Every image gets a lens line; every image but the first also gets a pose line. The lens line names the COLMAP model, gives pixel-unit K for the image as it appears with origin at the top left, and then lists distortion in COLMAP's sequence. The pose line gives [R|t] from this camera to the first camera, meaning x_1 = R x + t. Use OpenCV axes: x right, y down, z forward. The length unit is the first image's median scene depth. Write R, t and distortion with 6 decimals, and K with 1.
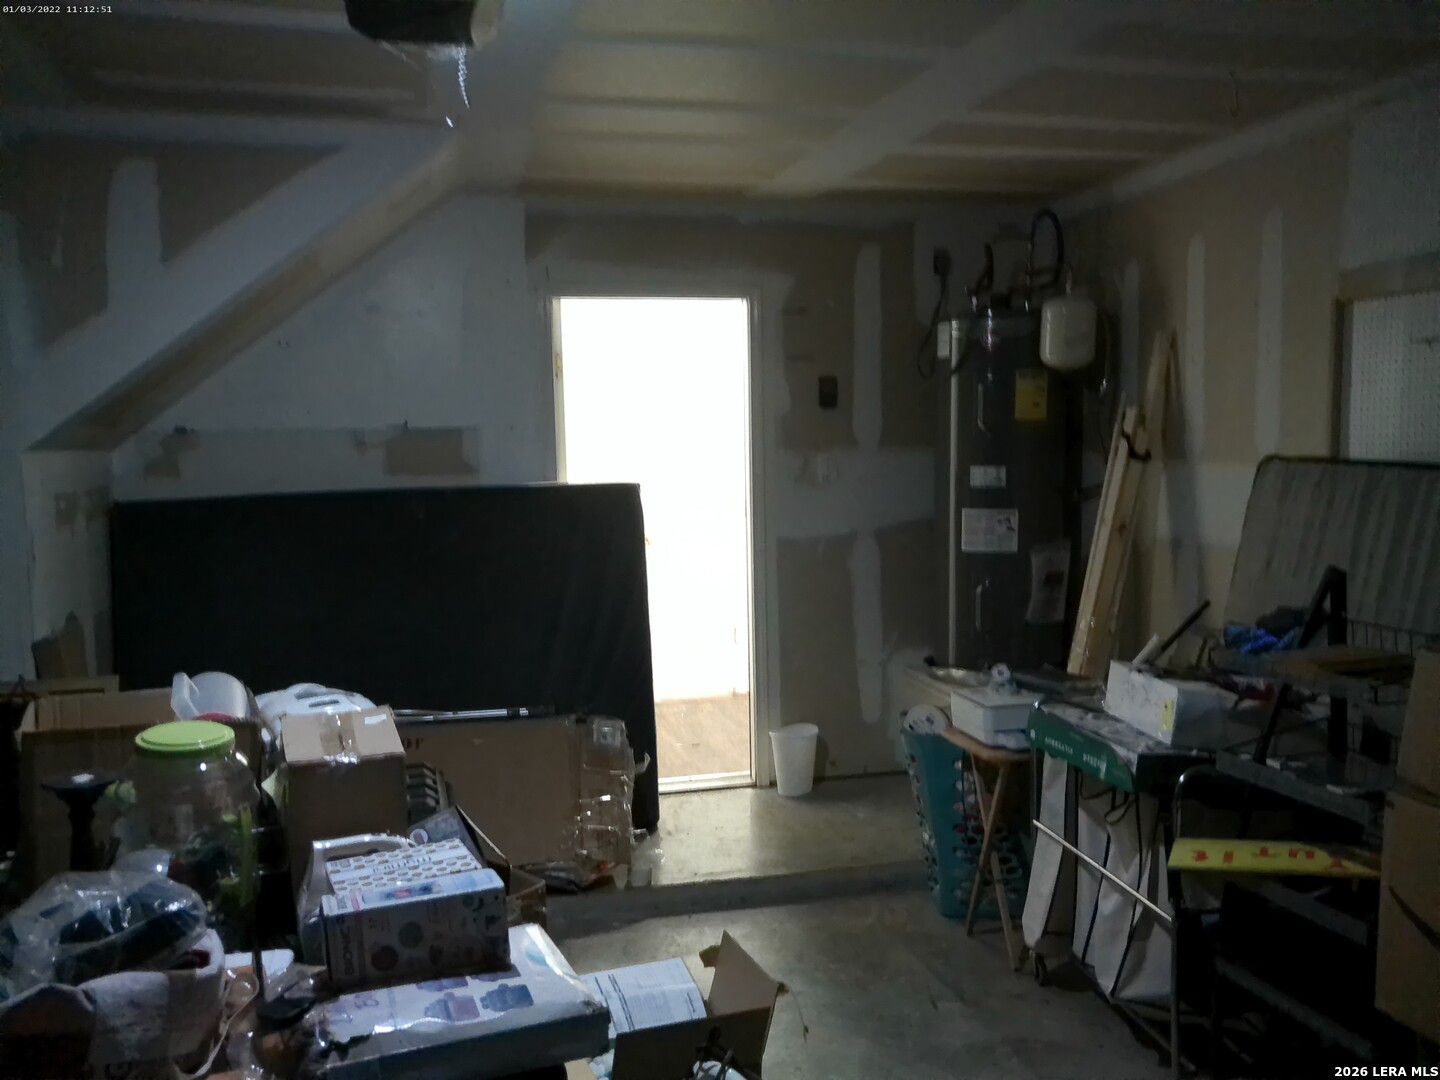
lens RADIAL K [[1269.0, 0, 716.7], [0, 1269.0, 547.5], [0, 0, 1]] dist [0.001251, -0.004190]
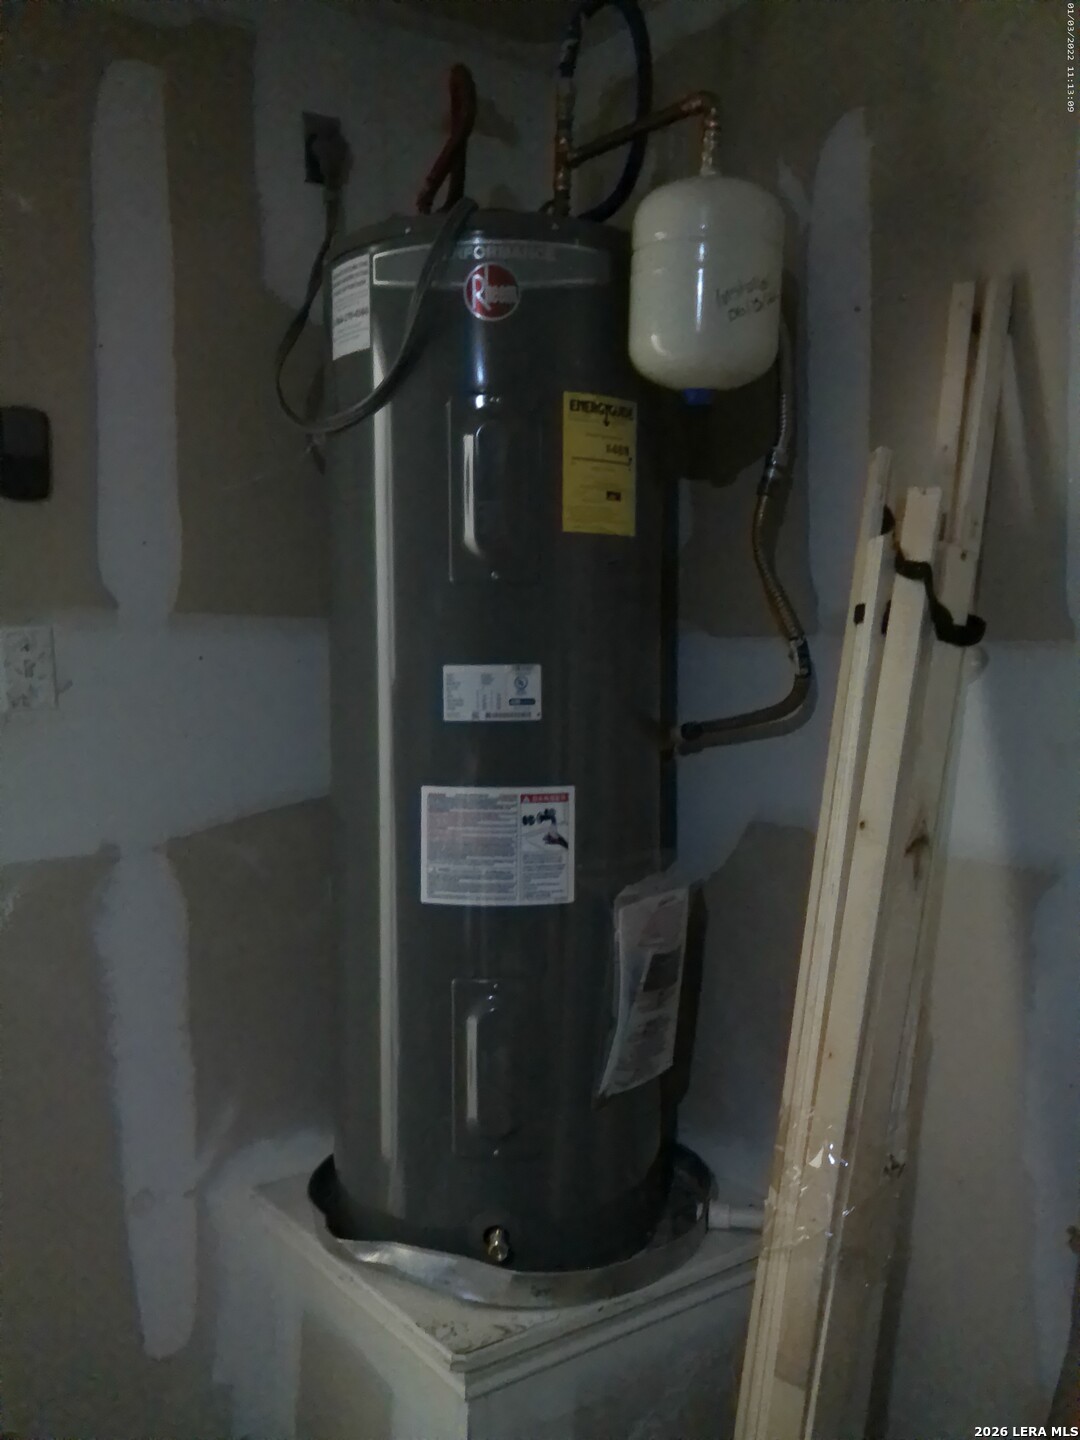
lens RADIAL K [[1269.0, 0, 540.0], [0, 1269.0, 720.0], [0, 0, 1]] dist [0.001251, -0.004190]
pose [[0.922619, -0.020939, 0.385143, 0.090709], [0.033038, 0.999146, -0.024823, -0.039097], [-0.384294, 0.035627, 0.922523, 0.669395]]
